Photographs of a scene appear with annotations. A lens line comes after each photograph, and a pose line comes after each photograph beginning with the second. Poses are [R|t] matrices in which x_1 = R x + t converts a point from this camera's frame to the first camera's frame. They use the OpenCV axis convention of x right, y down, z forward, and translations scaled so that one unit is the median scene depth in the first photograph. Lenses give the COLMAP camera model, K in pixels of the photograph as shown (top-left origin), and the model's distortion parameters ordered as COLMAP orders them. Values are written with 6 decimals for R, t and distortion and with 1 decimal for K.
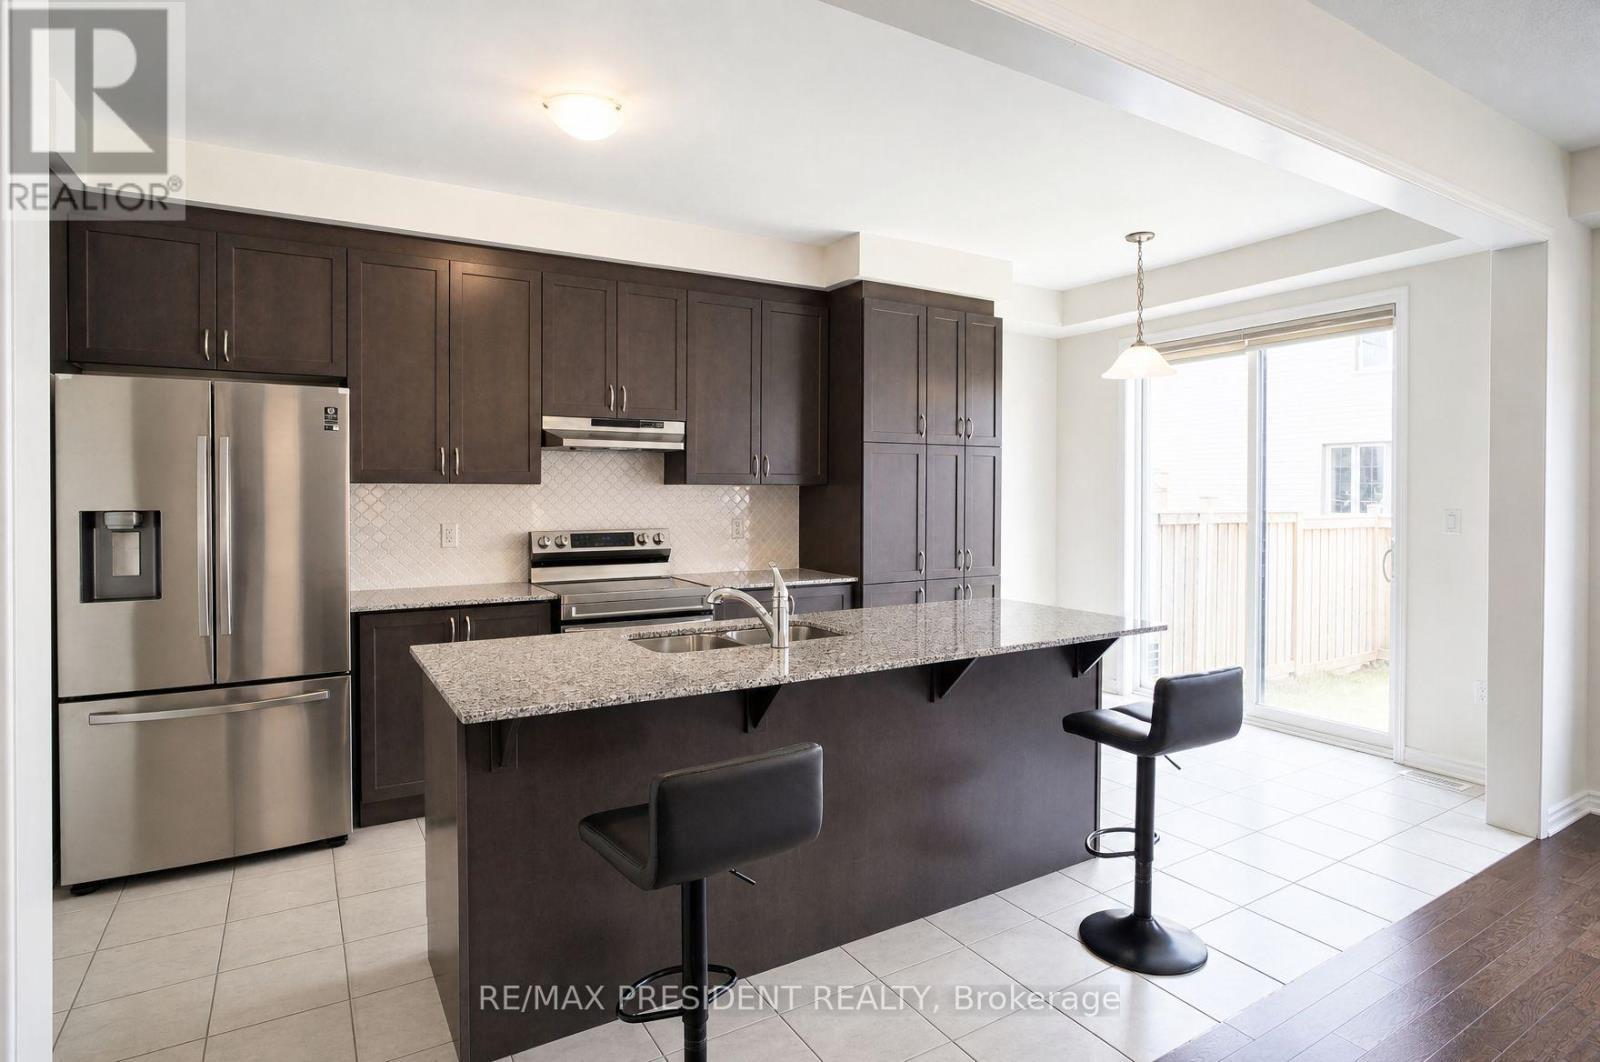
lens RADIAL K [[866.4, 0, 800.0], [0, 866.4, 531.0], [0, 0, 1]] dist [0.021927, -0.000517]
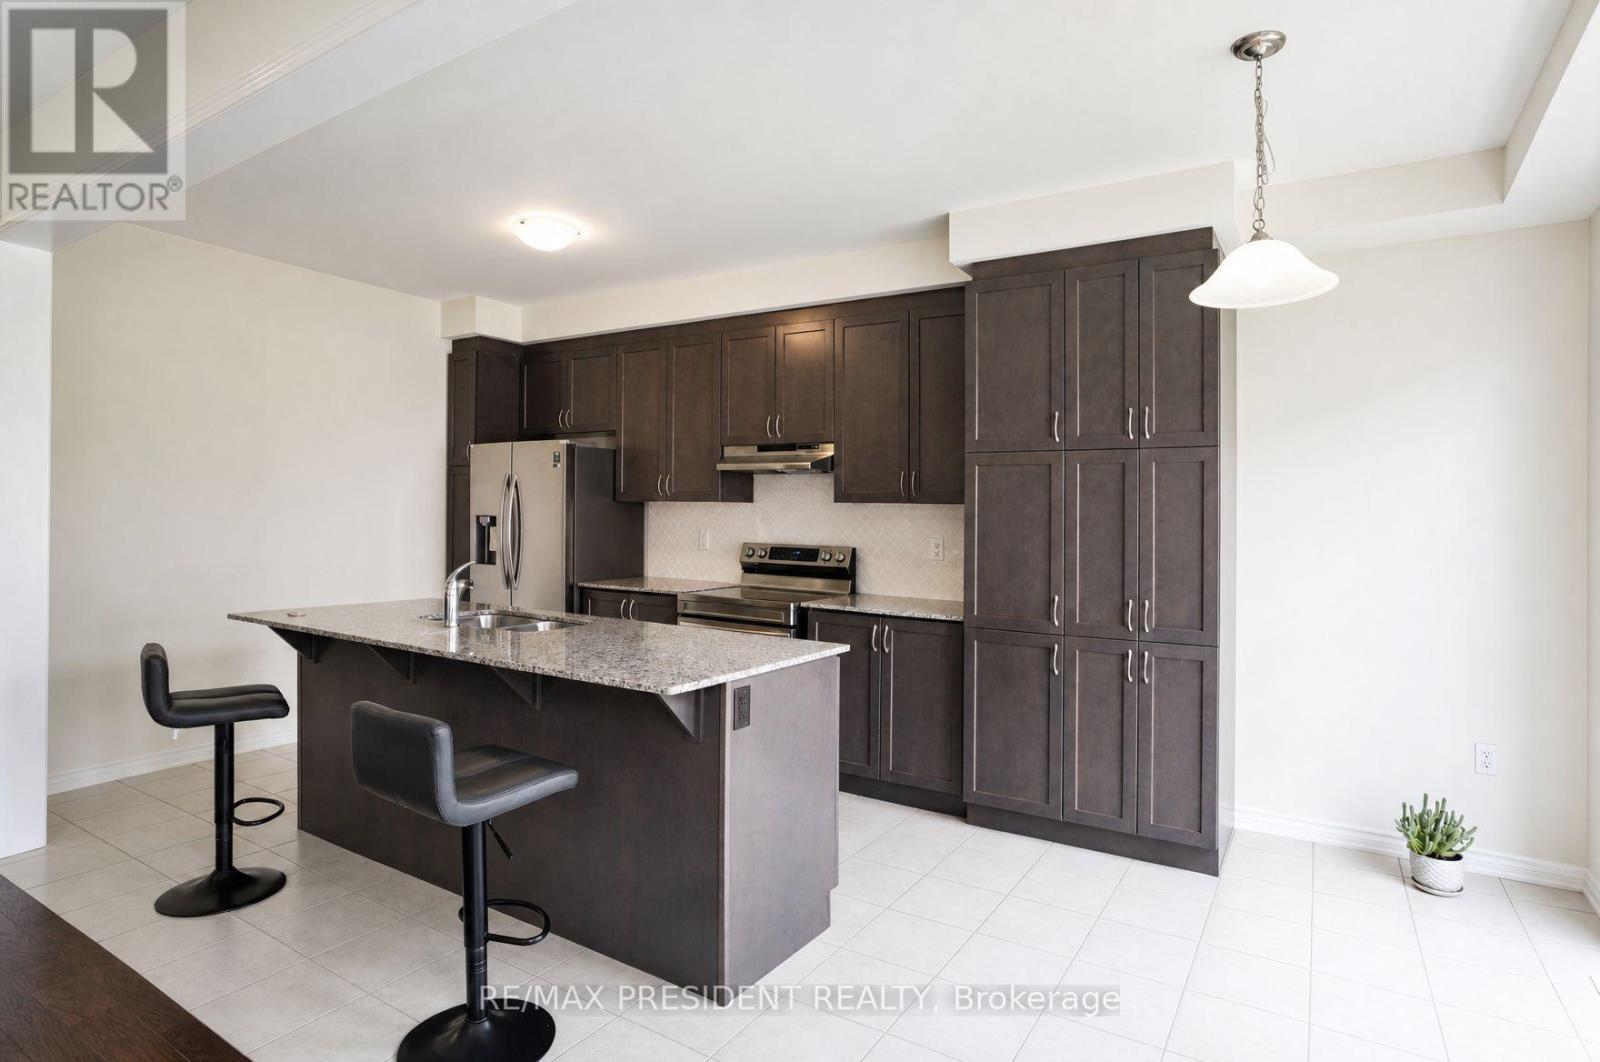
lens RADIAL K [[861.2, 0, 806.2], [0, 861.2, 509.5], [0, 0, 1]] dist [-0.000773, 0.000058]
pose [[0.453089, 0.000577, -0.891465, 0.762223], [-0.058736, 0.997846, -0.029207, -0.014973], [0.889528, 0.065594, 0.452147, 0.514416]]
